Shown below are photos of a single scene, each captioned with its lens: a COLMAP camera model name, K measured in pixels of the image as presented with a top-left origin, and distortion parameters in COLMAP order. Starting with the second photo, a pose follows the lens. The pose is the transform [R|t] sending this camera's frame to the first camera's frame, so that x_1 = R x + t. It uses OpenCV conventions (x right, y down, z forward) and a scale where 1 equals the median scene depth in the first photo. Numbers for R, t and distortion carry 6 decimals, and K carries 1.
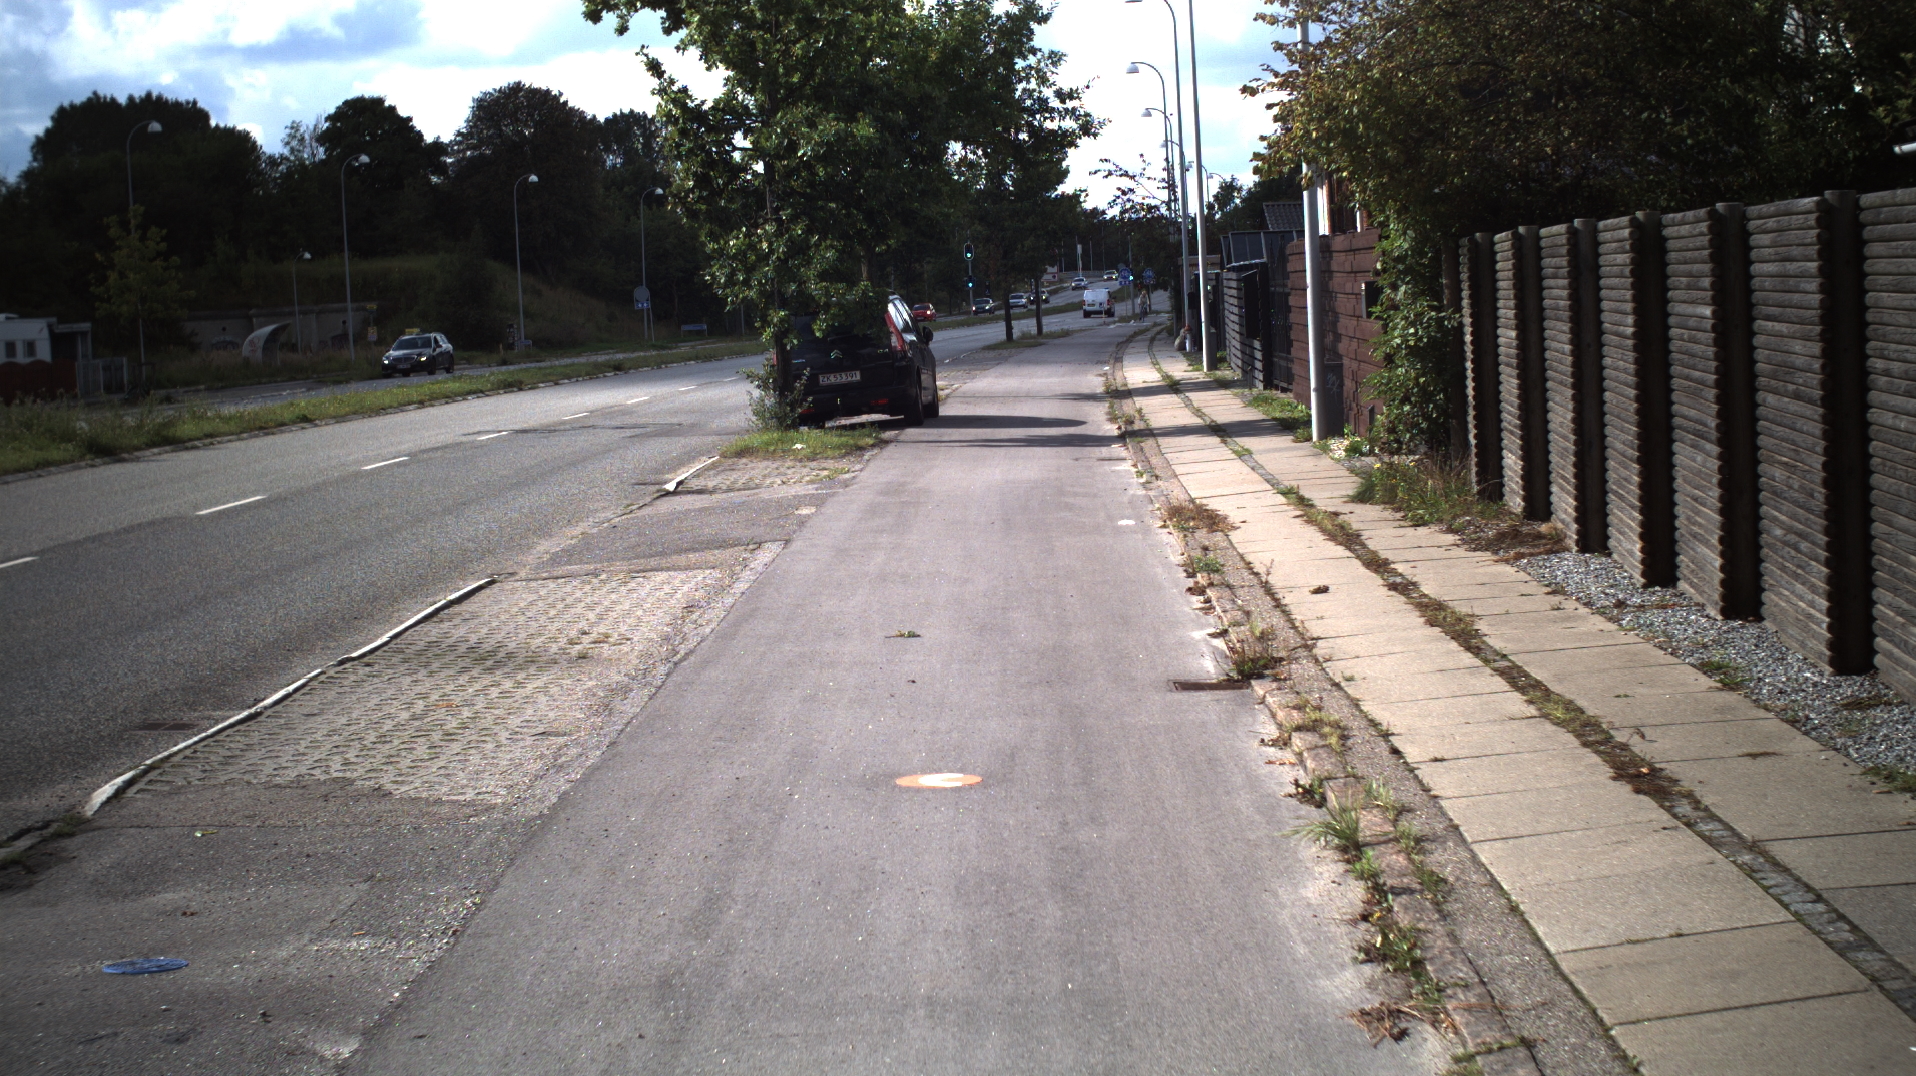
lens RADIAL K [[3428.8, 0, 958.0], [0, 3428.8, 538.0], [0, 0, 1]] dist [-0.247013, 0.078865]
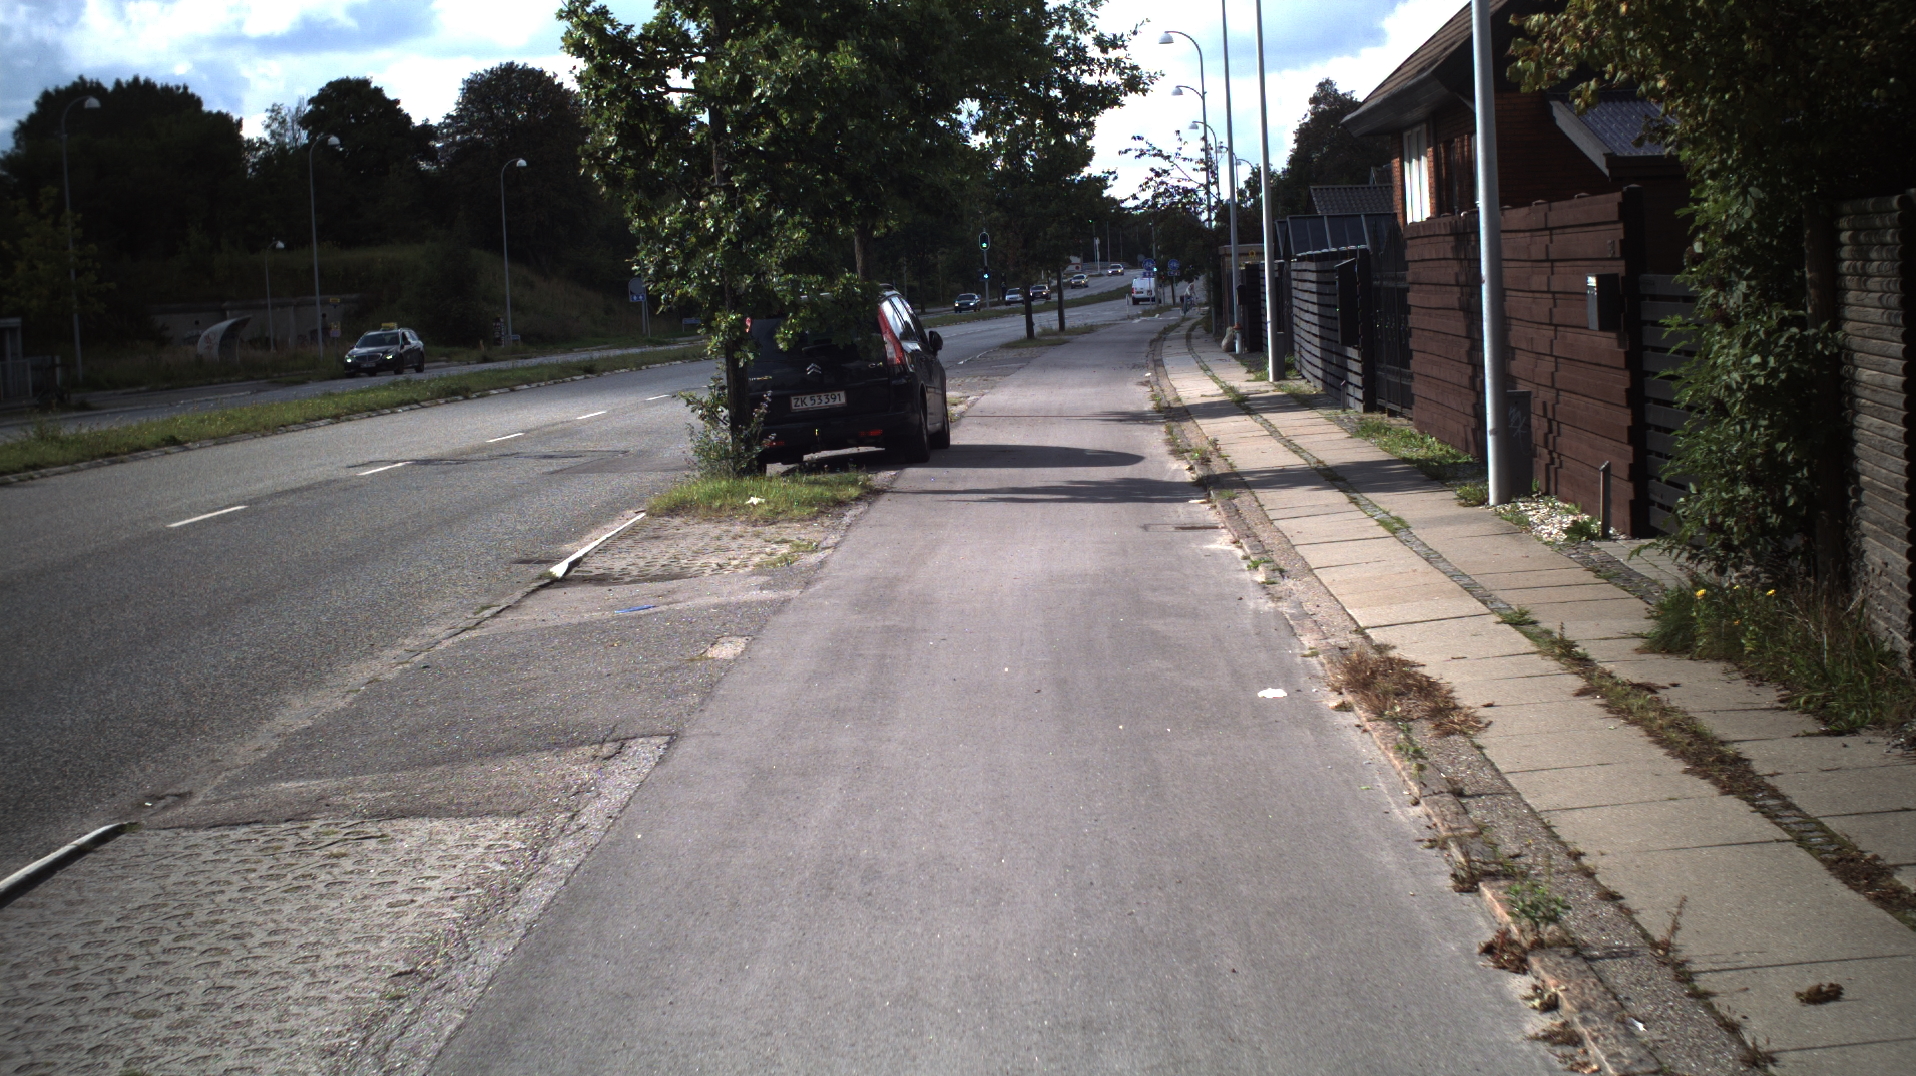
lens RADIAL K [[3428.8, 0, 958.0], [0, 3428.8, 538.0], [0, 0, 1]] dist [-0.247013, 0.078865]
pose [[0.999991, 0.001085, -0.004196, -0.000436], [-0.001075, 0.999996, 0.002530, -0.014234], [0.004199, -0.002526, 0.999988, 0.190199]]
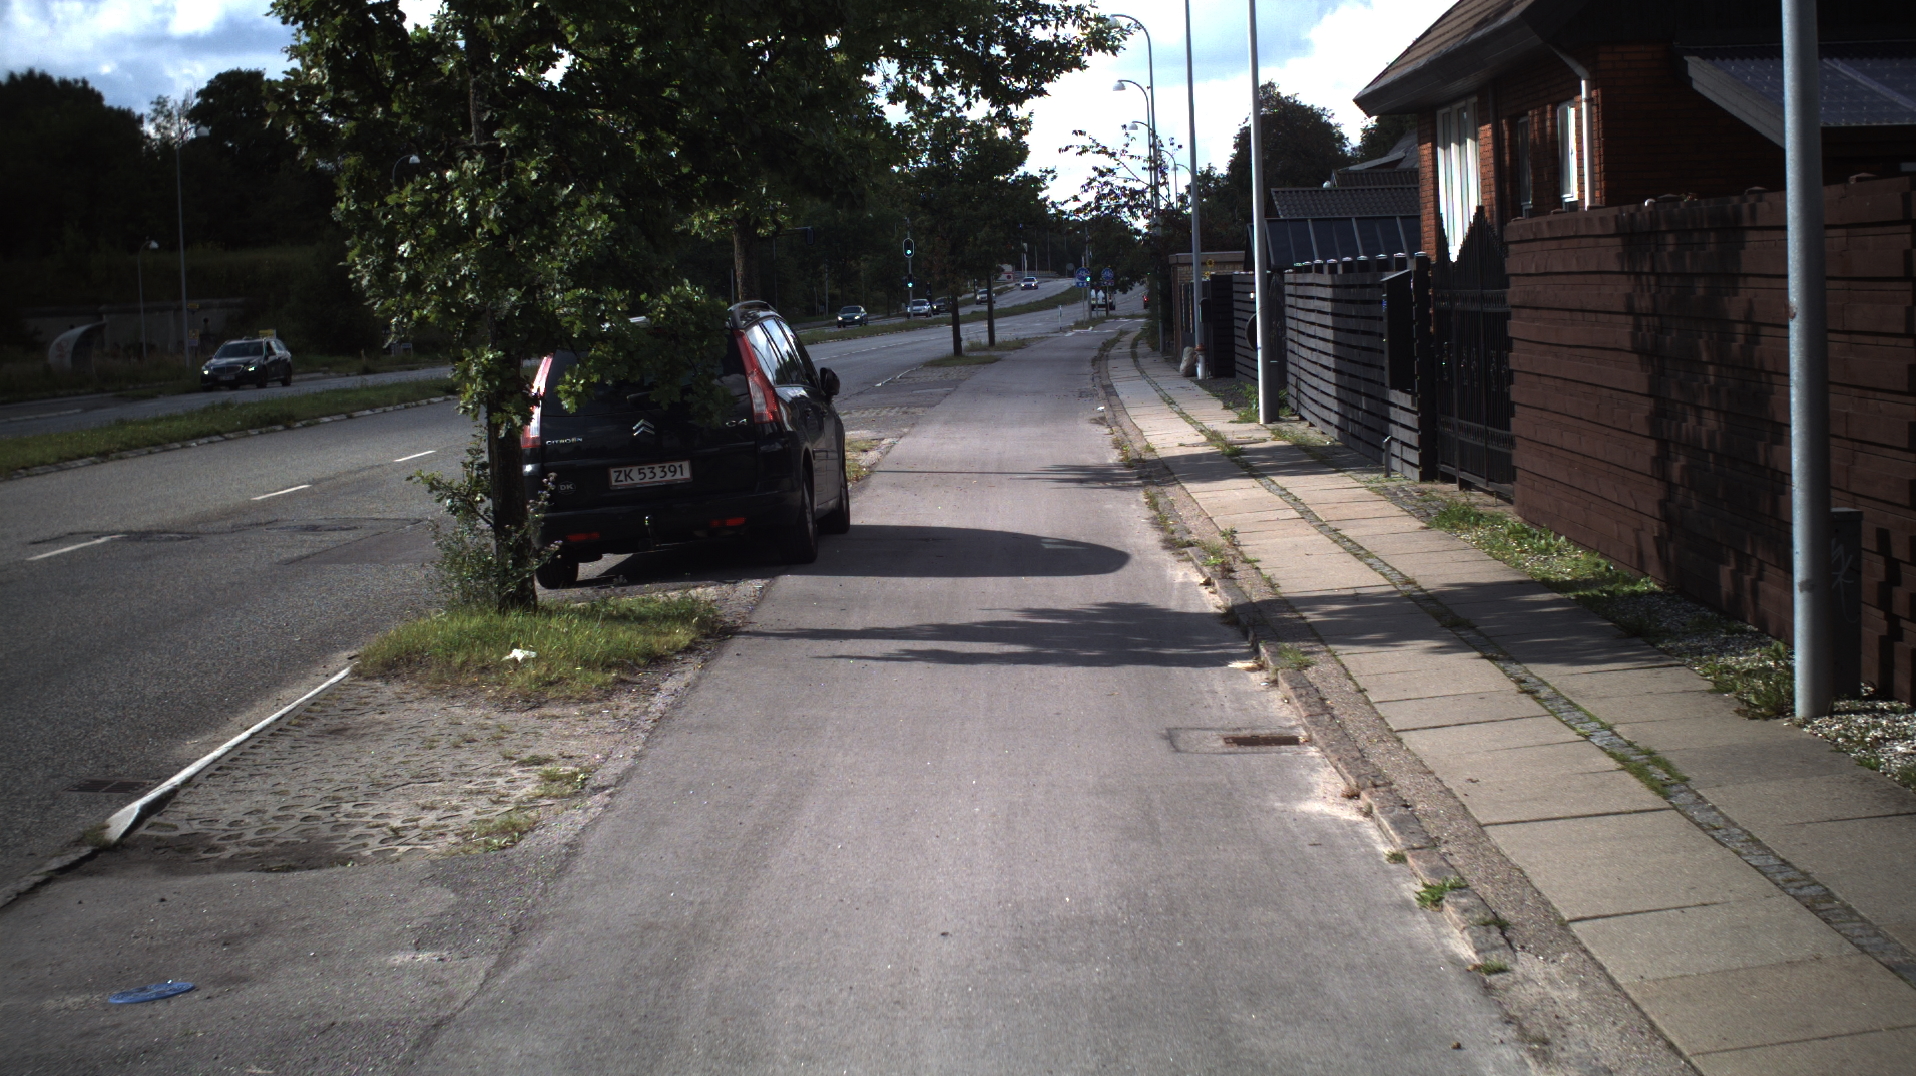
lens RADIAL K [[3428.8, 0, 958.0], [0, 3428.8, 538.0], [0, 0, 1]] dist [-0.247013, 0.078865]
pose [[0.999793, 0.008992, 0.018240, 0.001455], [-0.008997, 0.999960, 0.000171, -0.029135], [-0.018238, -0.000335, 0.999834, 0.379878]]
